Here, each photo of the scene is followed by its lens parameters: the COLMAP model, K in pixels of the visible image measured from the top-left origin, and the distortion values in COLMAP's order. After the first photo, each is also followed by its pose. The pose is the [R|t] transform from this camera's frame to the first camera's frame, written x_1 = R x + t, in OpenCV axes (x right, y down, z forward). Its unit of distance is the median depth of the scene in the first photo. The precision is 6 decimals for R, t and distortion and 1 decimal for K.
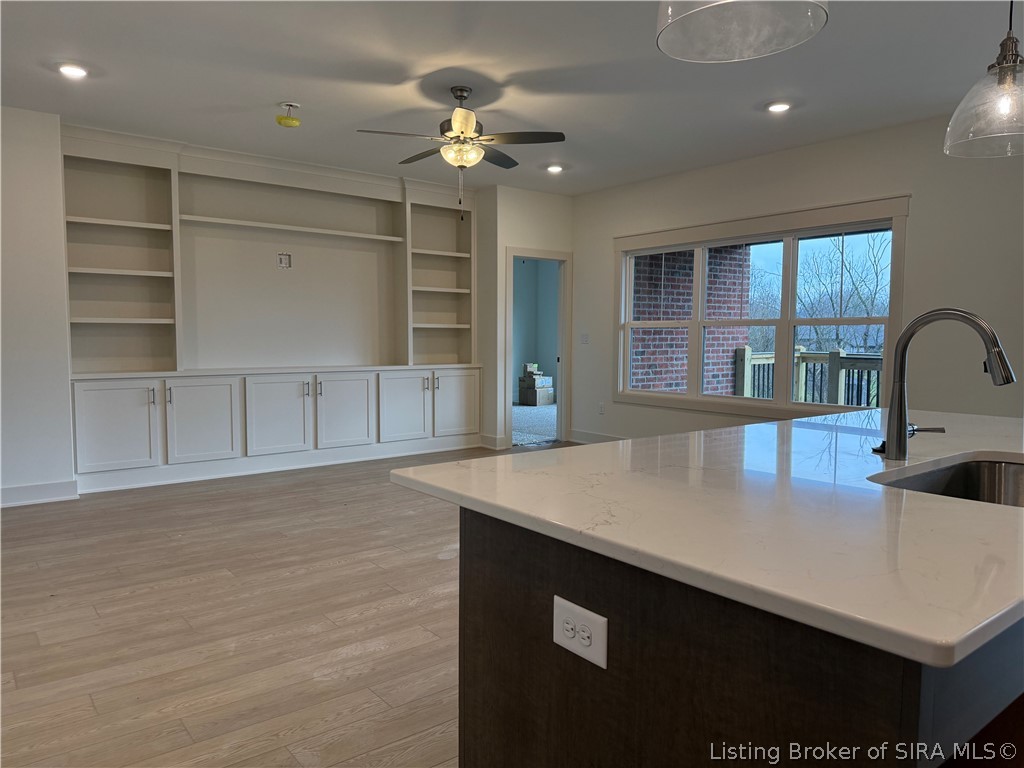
lens RADIAL K [[713.2, 0, 512.0], [0, 713.2, 384.0], [0, 0, 1]] dist [0.141825, -0.210107]
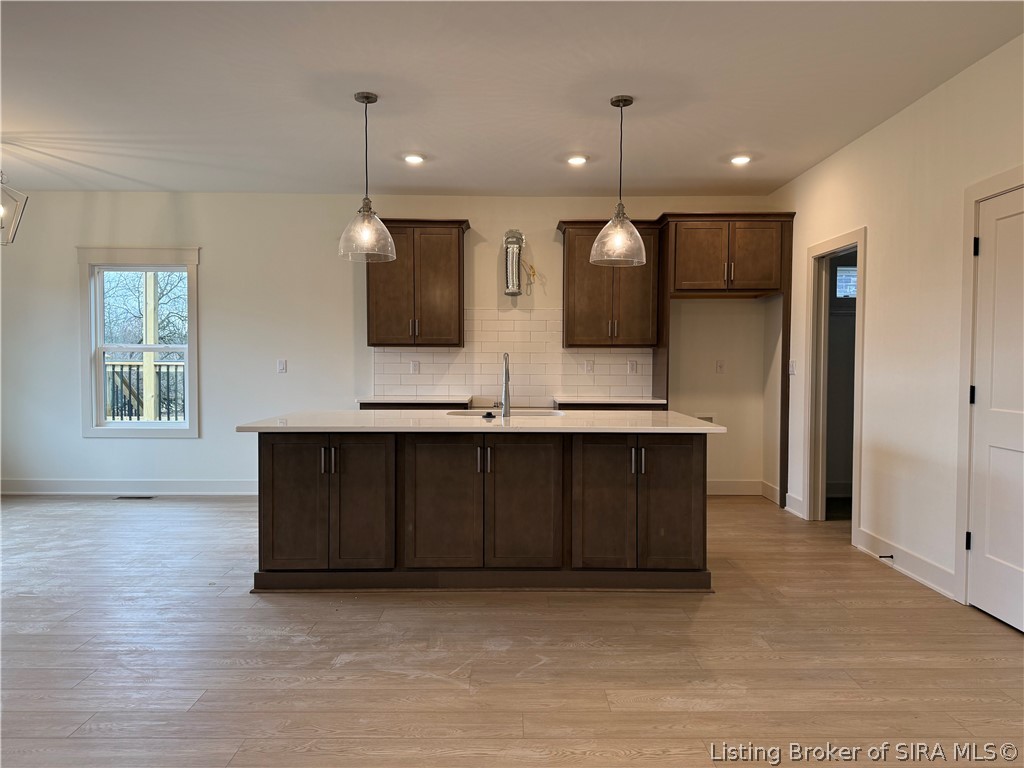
lens RADIAL K [[713.2, 0, 512.0], [0, 713.2, 384.0], [0, 0, 1]] dist [0.141825, -0.210107]
pose [[-0.786390, -0.020162, 0.617401, -0.641285], [0.042085, 0.995396, 0.086110, -0.142758], [-0.616295, 0.093699, -0.781921, 1.970436]]
